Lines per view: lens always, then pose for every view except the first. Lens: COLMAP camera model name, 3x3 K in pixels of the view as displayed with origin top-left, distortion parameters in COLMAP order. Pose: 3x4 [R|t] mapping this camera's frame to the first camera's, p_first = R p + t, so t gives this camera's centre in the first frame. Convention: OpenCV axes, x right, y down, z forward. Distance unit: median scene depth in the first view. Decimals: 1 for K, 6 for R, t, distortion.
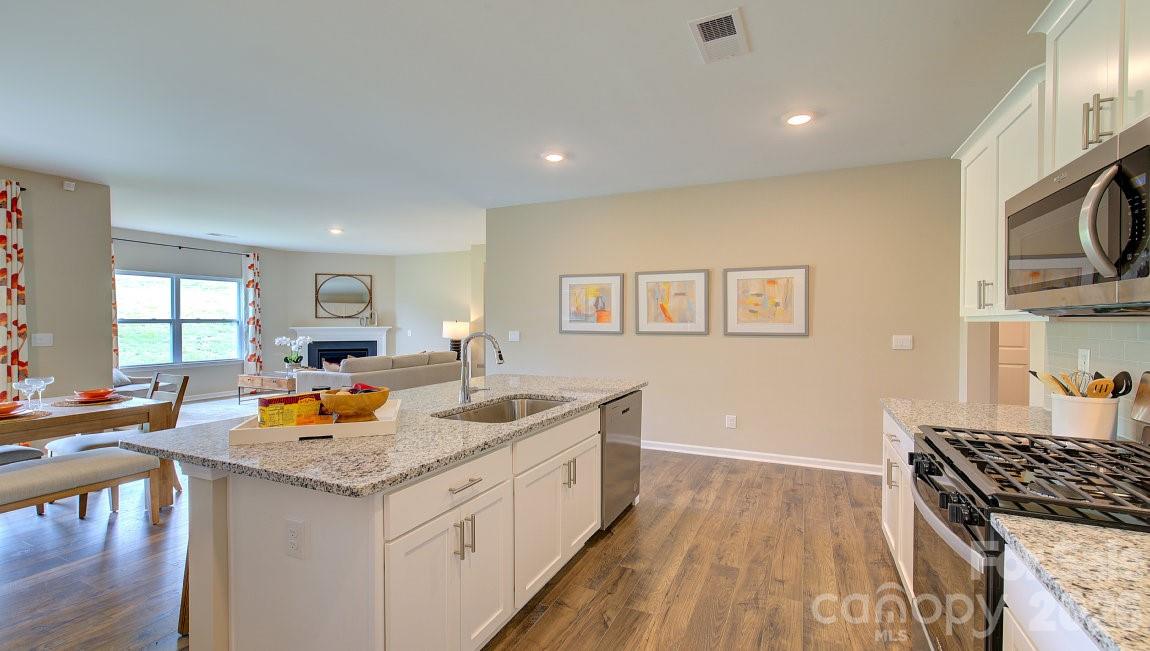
lens RADIAL K [[485.1, 0, 575.0], [0, 485.1, 325.5], [0, 0, 1]] dist [-0.000578, -0.000020]
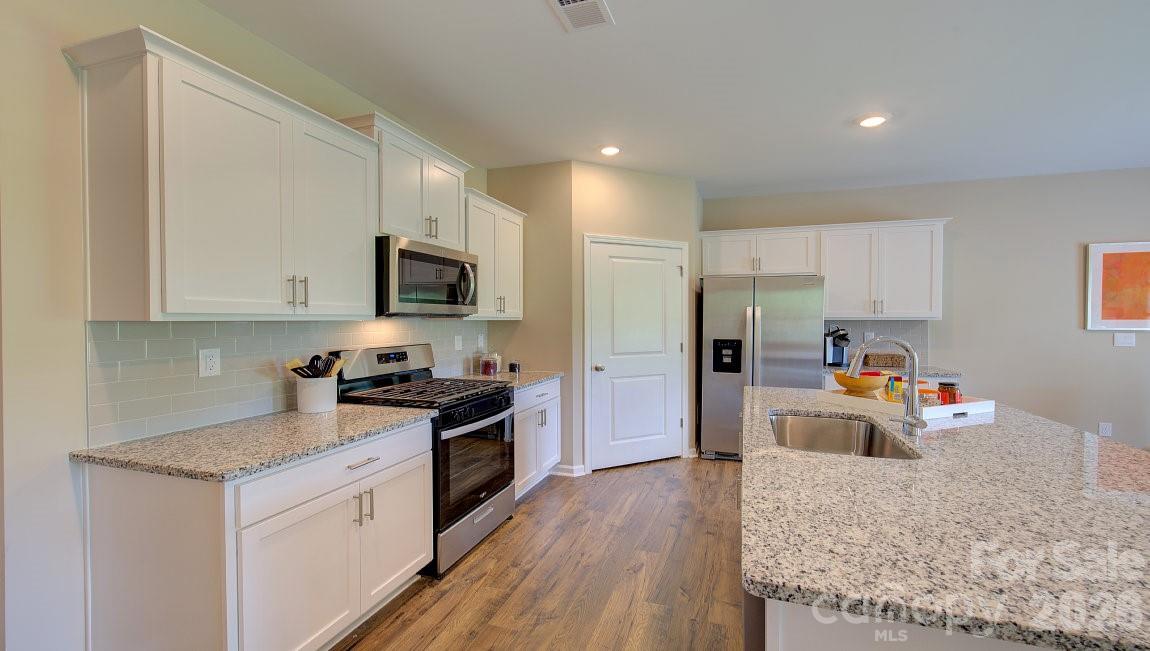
lens RADIAL K [[501.9, 0, 588.2], [0, 501.9, 325.0], [0, 0, 1]] dist [-0.000593, 0.000014]
pose [[-0.989906, 0.000092, -0.141727, 0.206464], [-0.002513, 0.999831, 0.018197, -0.008857], [0.141704, 0.018369, -0.989739, 0.975461]]
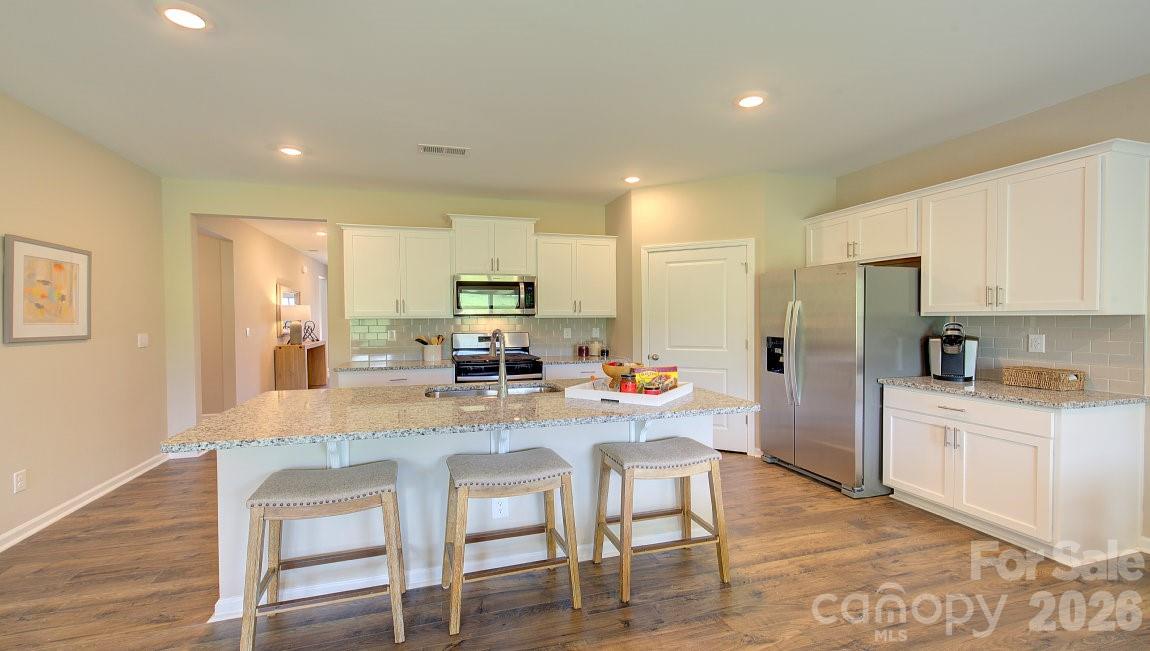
lens RADIAL K [[485.4, 0, 570.7], [0, 485.4, 324.8], [0, 0, 1]] dist [0.000831, 0.000229]
pose [[-0.674182, -0.009415, 0.738505, -0.636001], [0.011178, 0.999674, 0.022950, -0.010954], [-0.738480, 0.023727, -0.673857, 0.916018]]
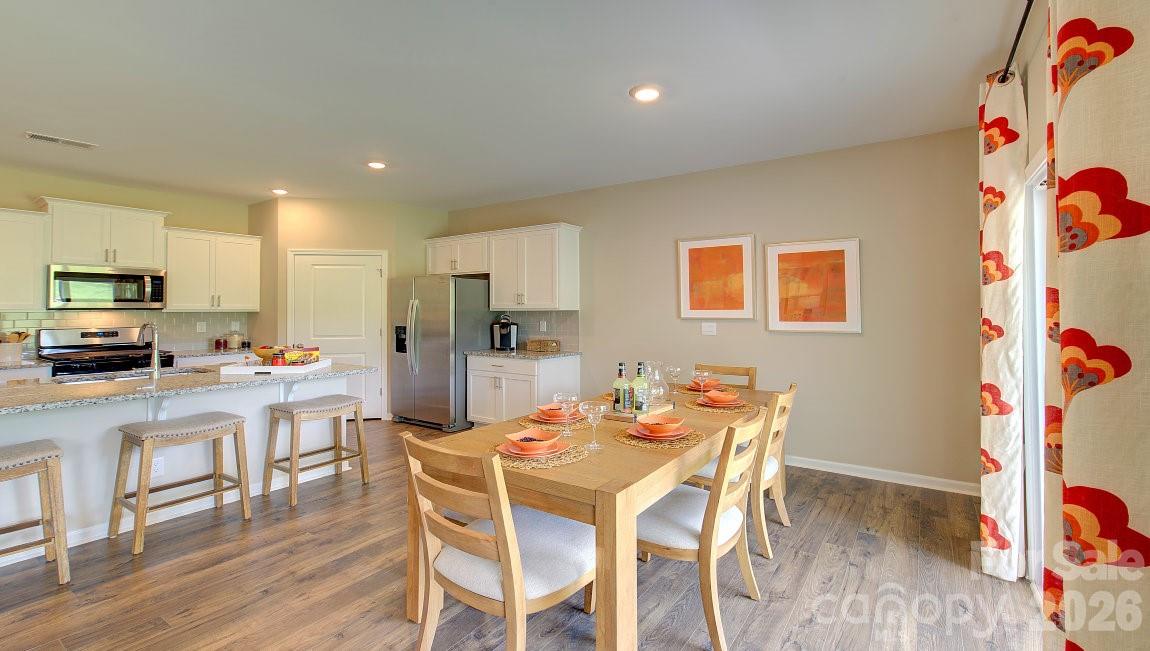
lens RADIAL K [[502.0, 0, 582.9], [0, 502.0, 298.8], [0, 0, 1]] dist [-0.001565, -0.000091]
pose [[-0.989701, 0.005321, 0.143049, -0.868025], [0.003575, 0.999916, -0.012461, -0.014550], [-0.143103, -0.011821, -0.989637, 1.222193]]
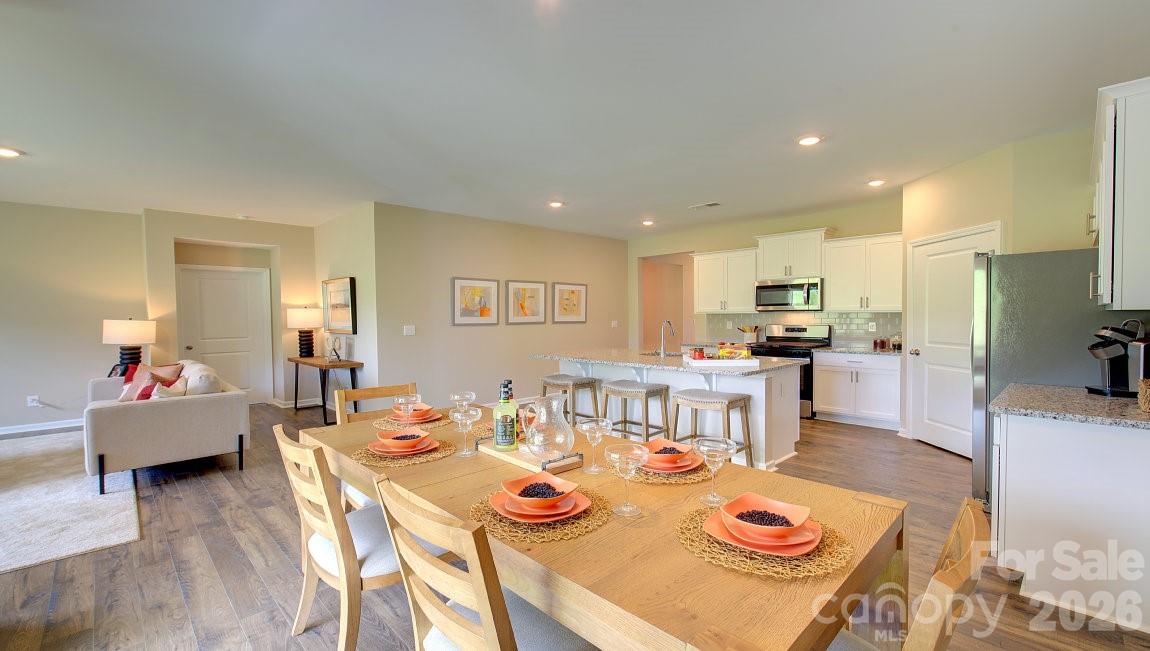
lens RADIAL K [[500.2, 0, 575.0], [0, 500.2, 325.5], [0, 0, 1]] dist [0.002880, 0.000663]
pose [[0.353115, -0.026693, 0.935199, -1.277218], [0.016732, 0.999613, 0.022213, -0.009381], [-0.935430, 0.007804, 0.353425, 0.349209]]
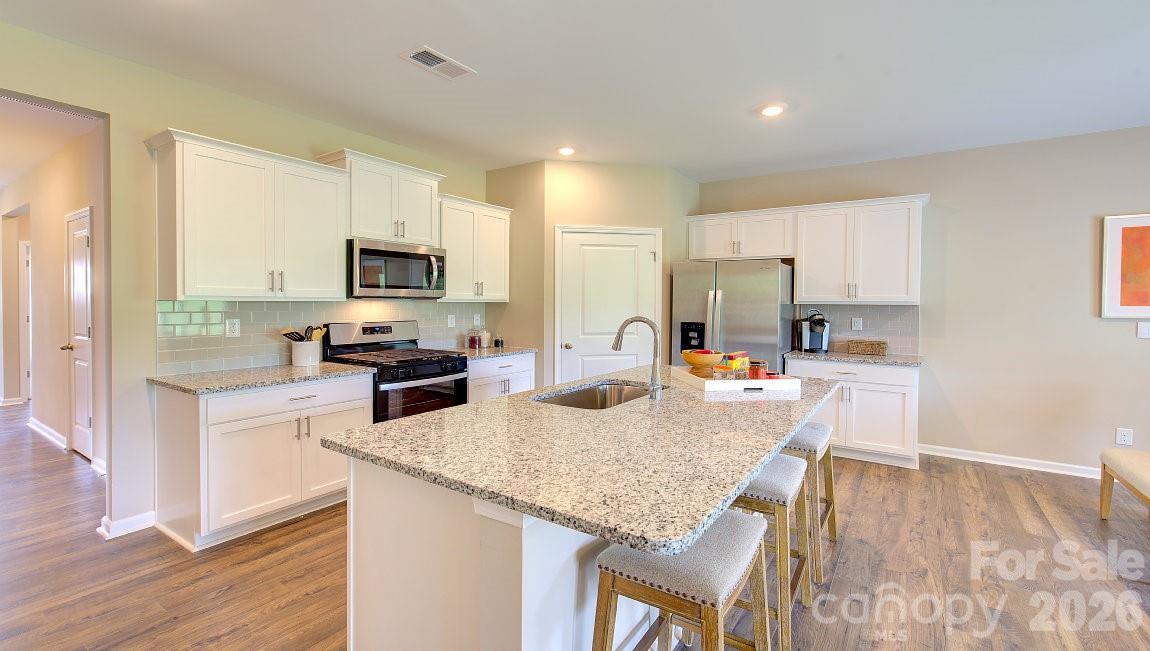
lens RADIAL K [[520.9, 0, 552.5], [0, 520.9, 314.8], [0, 0, 1]] dist [-0.014856, 0.000426]
pose [[-0.986418, -0.011092, 0.163877, -0.095011], [-0.006063, 0.999496, 0.031156, -0.009310], [-0.164140, 0.029739, -0.985989, 1.121824]]
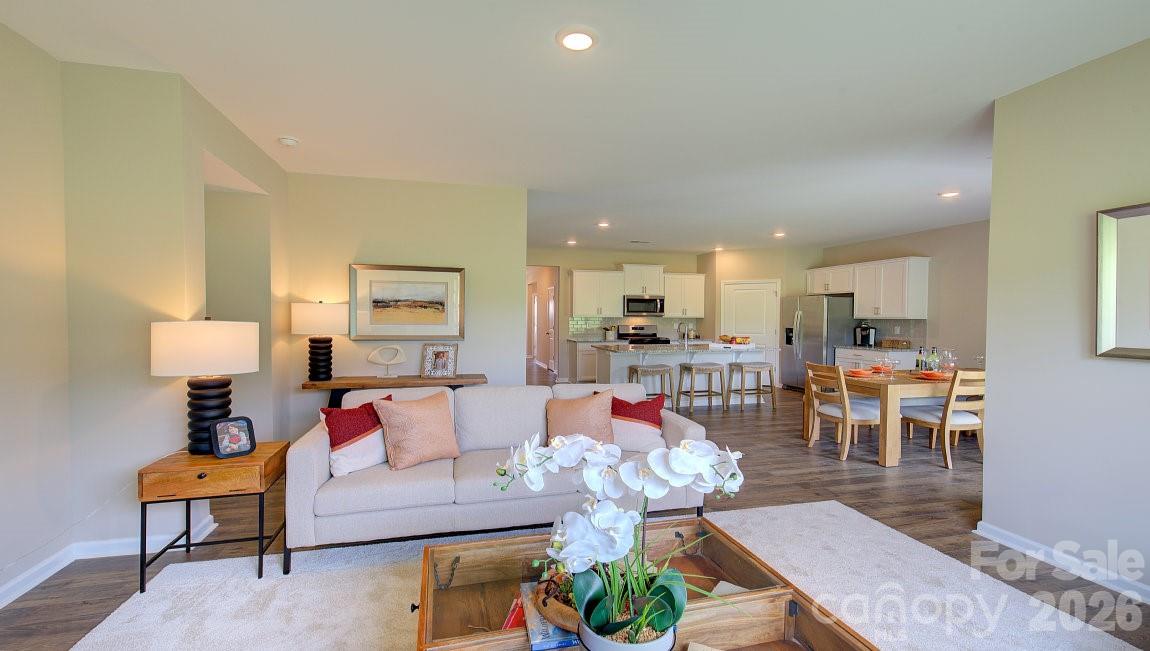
lens RADIAL K [[511.0, 0, 571.5], [0, 511.0, 330.9], [0, 0, 1]] dist [-0.000124, -0.000023]
pose [[-0.653213, -0.025074, 0.756759, -1.203595], [0.001732, 0.999399, 0.034609, -0.022661], [-0.757172, 0.023918, -0.652777, 2.019723]]
